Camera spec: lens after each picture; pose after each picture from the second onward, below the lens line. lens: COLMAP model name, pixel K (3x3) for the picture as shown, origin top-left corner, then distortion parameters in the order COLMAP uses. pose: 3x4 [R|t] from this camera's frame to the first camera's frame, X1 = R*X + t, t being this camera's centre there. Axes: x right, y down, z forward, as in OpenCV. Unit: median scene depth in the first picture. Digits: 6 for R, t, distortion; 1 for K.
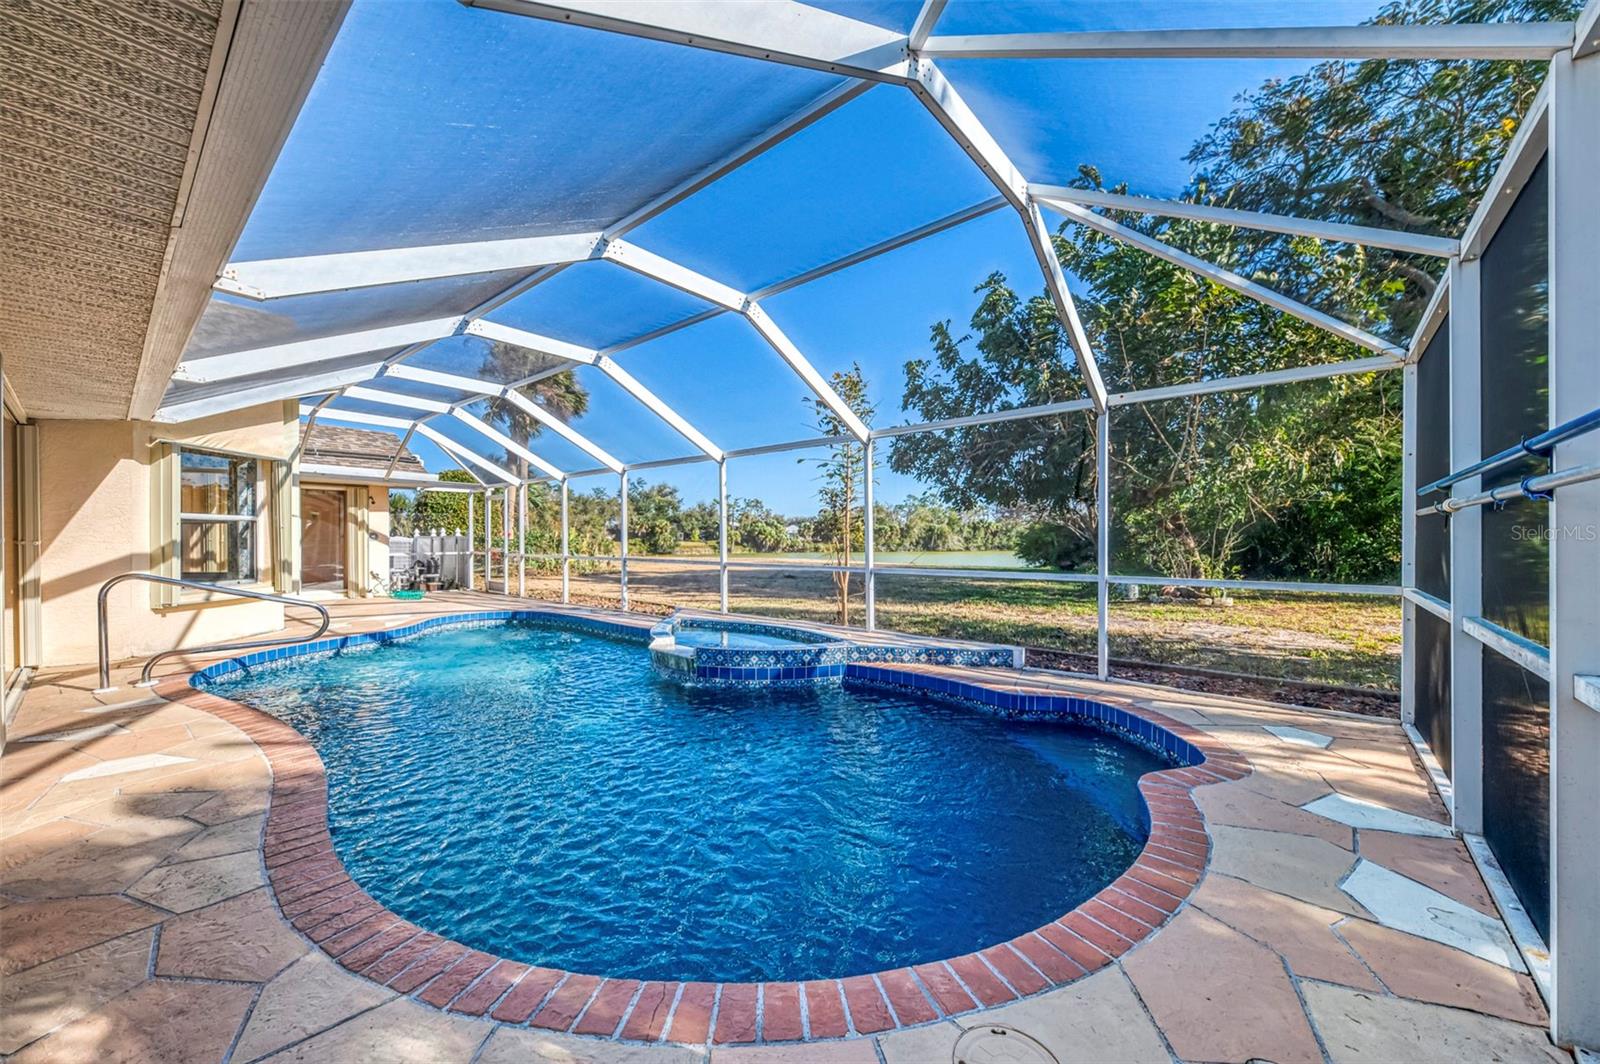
lens RADIAL K [[586.3, 0, 807.1], [0, 586.3, 539.3], [0, 0, 1]] dist [0.000061, -0.000170]
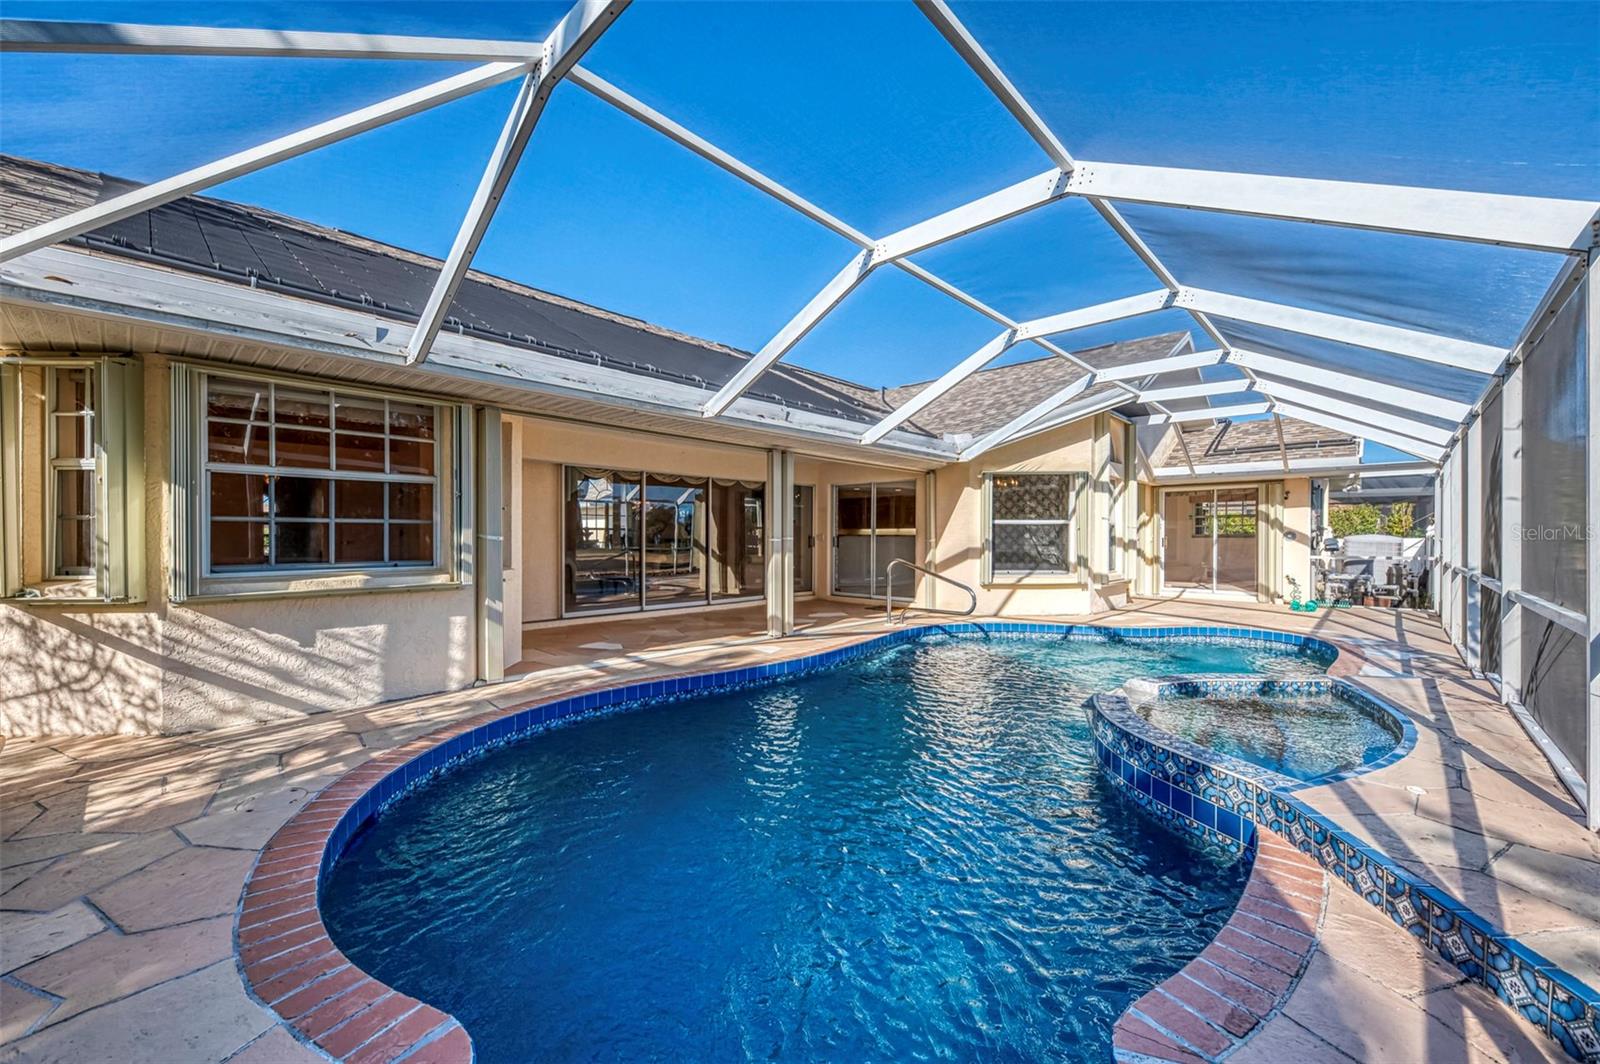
lens RADIAL K [[625.0, 0, 796.0], [0, 625.0, 540.1], [0, 0, 1]] dist [0.000915, -0.000031]
pose [[-0.059500, 0.003171, -0.998223, 0.439149], [-0.001432, 0.999994, 0.003262, -0.000776], [0.998227, 0.001624, -0.059495, 0.535200]]
